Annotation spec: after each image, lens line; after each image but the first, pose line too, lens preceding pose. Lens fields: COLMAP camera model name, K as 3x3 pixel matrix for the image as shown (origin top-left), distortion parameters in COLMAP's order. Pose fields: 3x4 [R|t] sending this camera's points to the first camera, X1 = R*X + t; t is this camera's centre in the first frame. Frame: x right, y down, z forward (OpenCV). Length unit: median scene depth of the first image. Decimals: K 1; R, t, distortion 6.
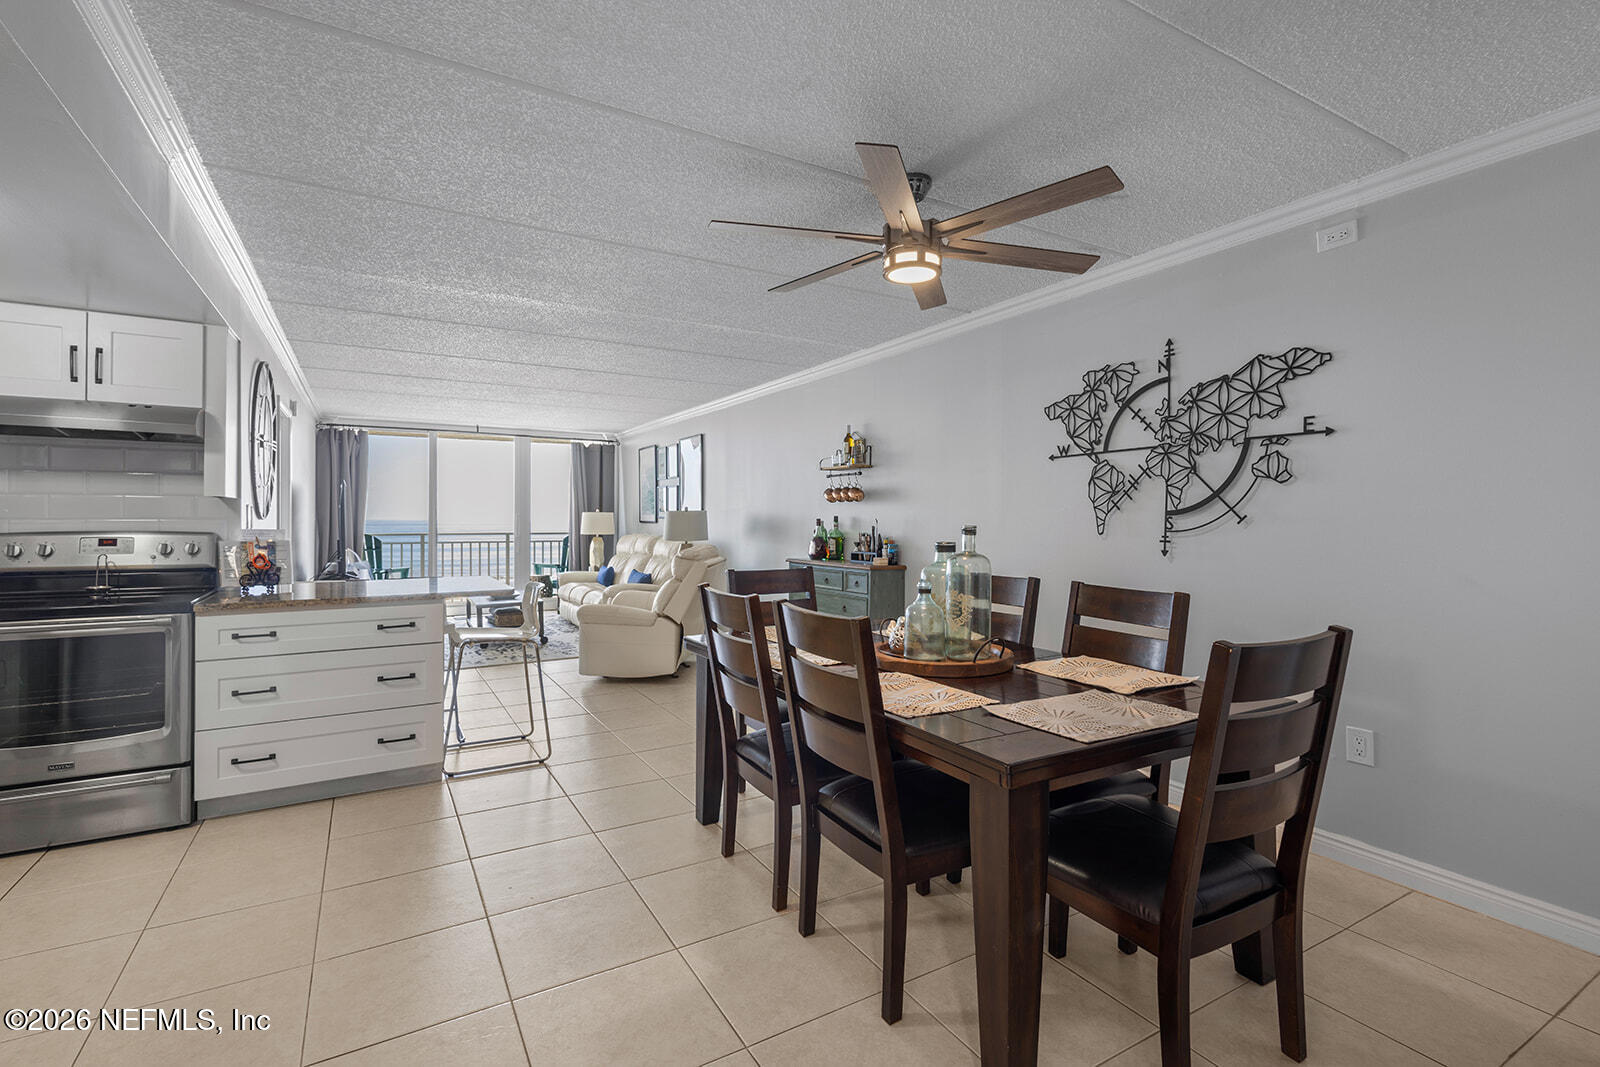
lens RADIAL K [[741.9, 0, 789.2], [0, 741.9, 522.2], [0, 0, 1]] dist [0.010768, 0.002701]
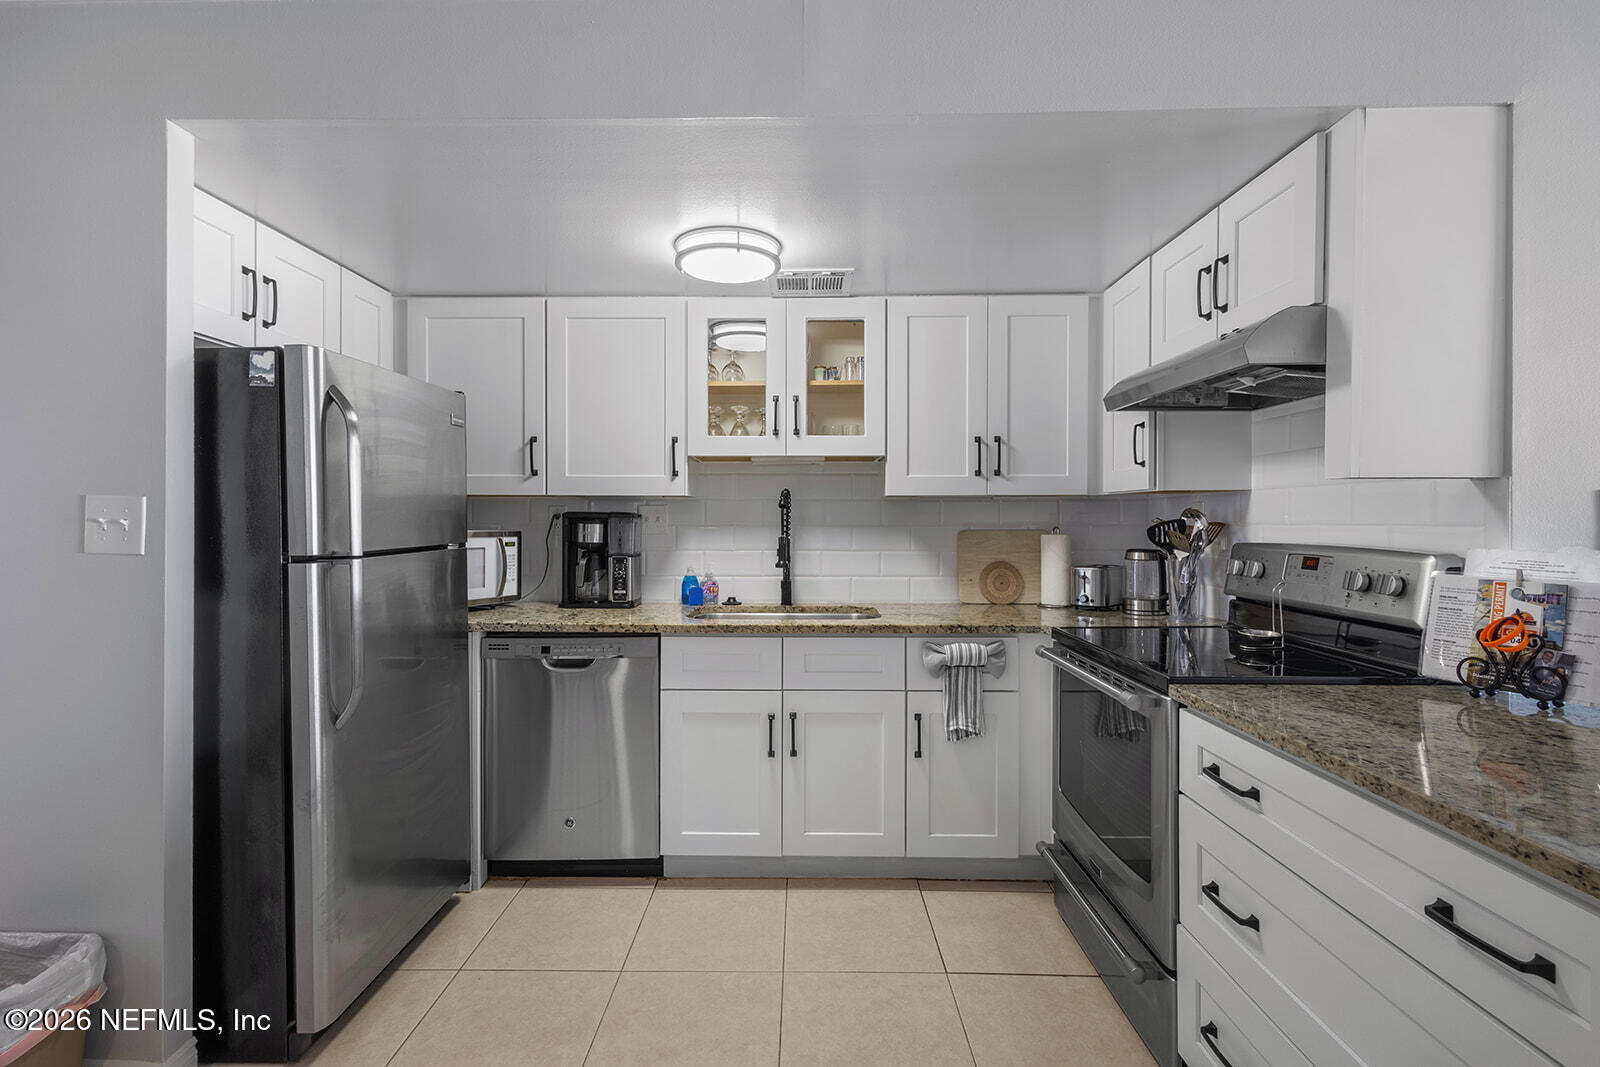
lens RADIAL K [[741.9, 0, 798.3], [0, 741.9, 521.3], [0, 0, 1]] dist [0.010768, 0.002701]
pose [[-0.496916, 0.000390, -0.867799, -0.167558], [-0.004717, 0.999984, 0.003151, -0.006347], [0.867786, 0.005659, -0.496906, 0.862631]]
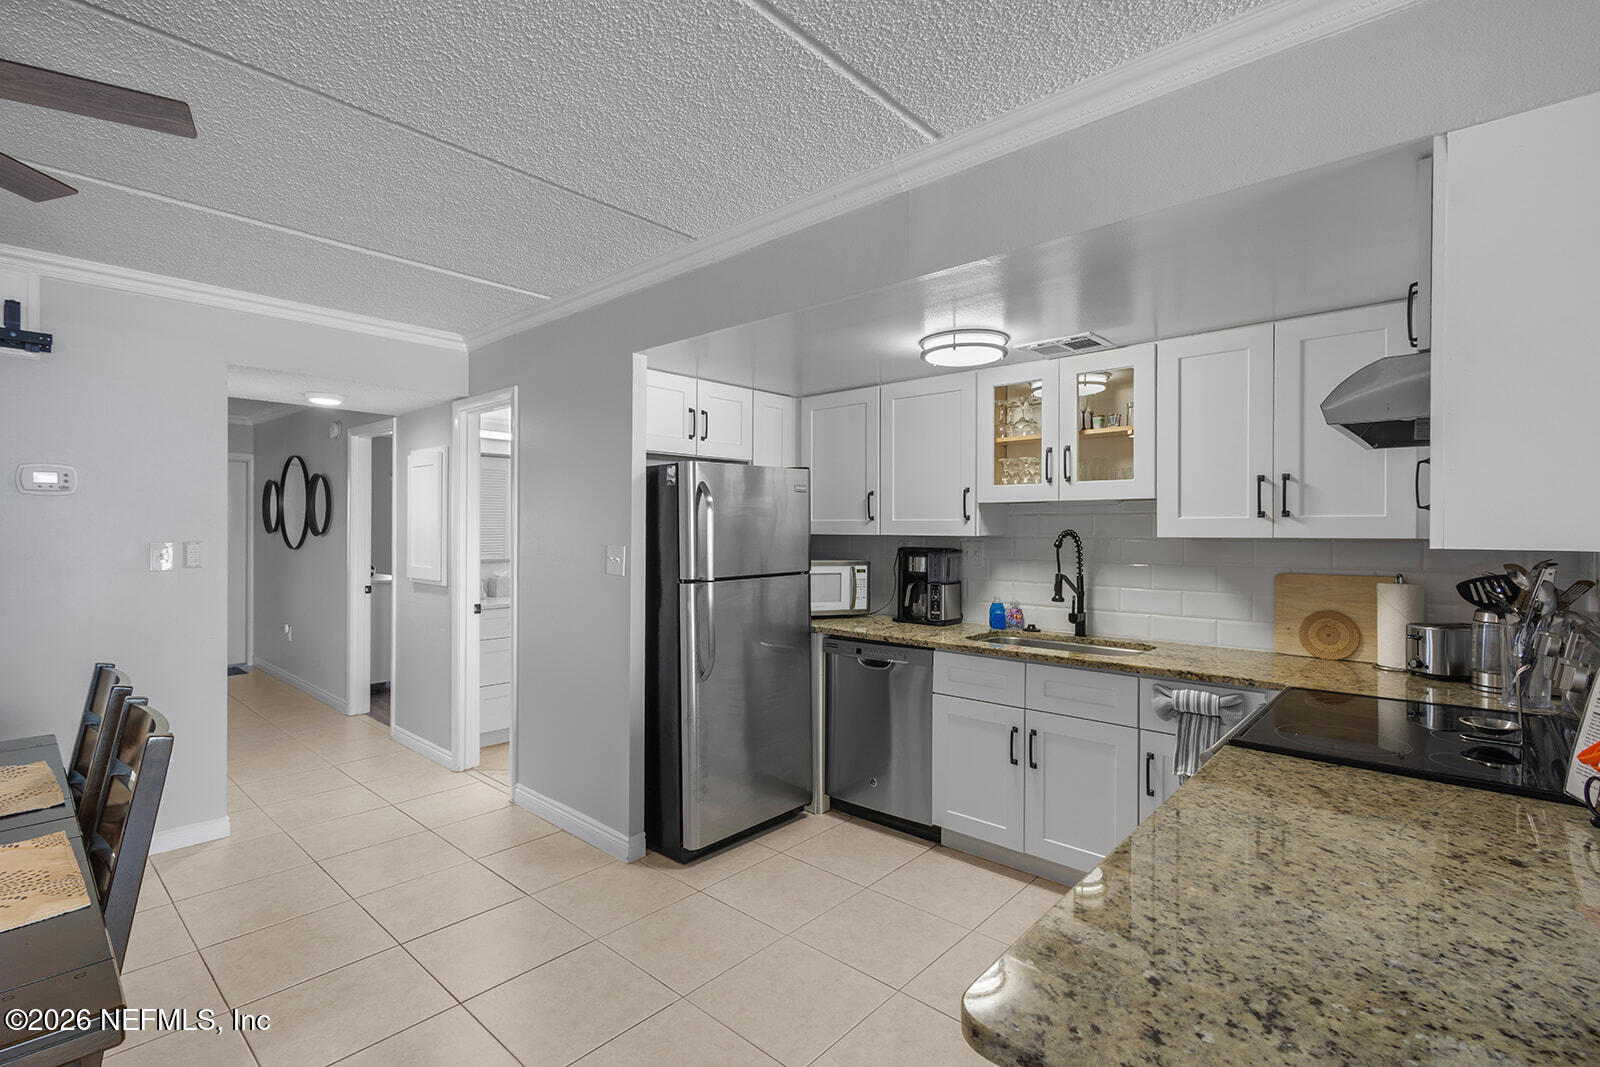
lens RADIAL K [[741.9, 0, 785.5], [0, 741.9, 529.0], [0, 0, 1]] dist [0.010768, 0.002701]
pose [[-0.948667, -0.003319, -0.316259, -0.246299], [-0.004187, 0.999989, 0.002064, -0.034160], [0.316249, 0.003282, -0.948671, 1.123586]]
